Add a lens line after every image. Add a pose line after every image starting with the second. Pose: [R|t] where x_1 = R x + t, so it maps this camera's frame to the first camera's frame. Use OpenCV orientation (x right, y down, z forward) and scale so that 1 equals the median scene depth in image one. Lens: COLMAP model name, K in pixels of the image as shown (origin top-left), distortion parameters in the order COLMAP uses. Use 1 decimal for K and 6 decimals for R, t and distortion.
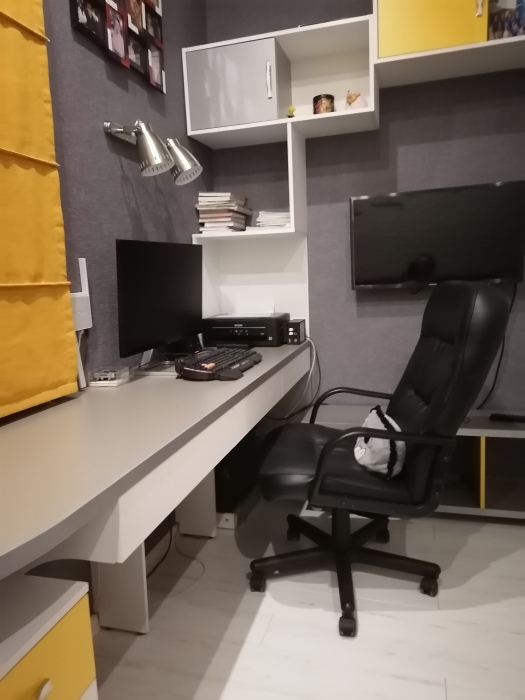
lens RADIAL K [[526.0, 0, 264.0], [0, 526.0, 350.4], [0, 0, 1]] dist [0.083317, -0.094809]
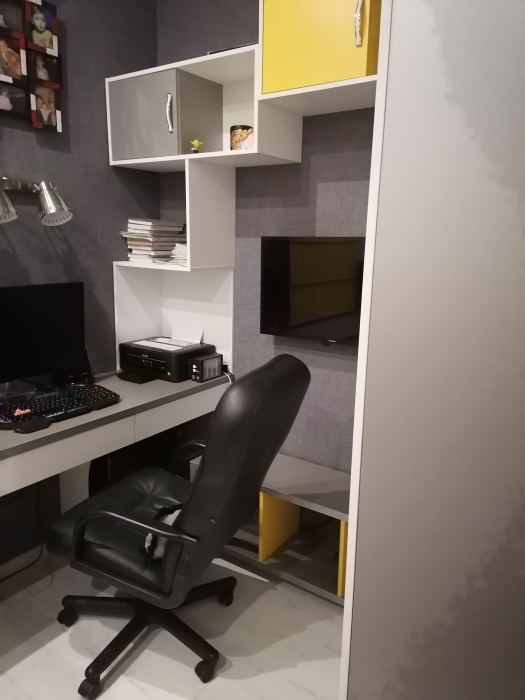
lens RADIAL K [[526.0, 0, 264.1], [0, 526.0, 348.6], [0, 0, 1]] dist [0.083317, -0.094809]
pose [[0.943346, 0.129865, -0.305343, 0.470962], [-0.108772, 0.990410, 0.085184, -0.170737], [0.313477, -0.047145, 0.948425, 0.110928]]
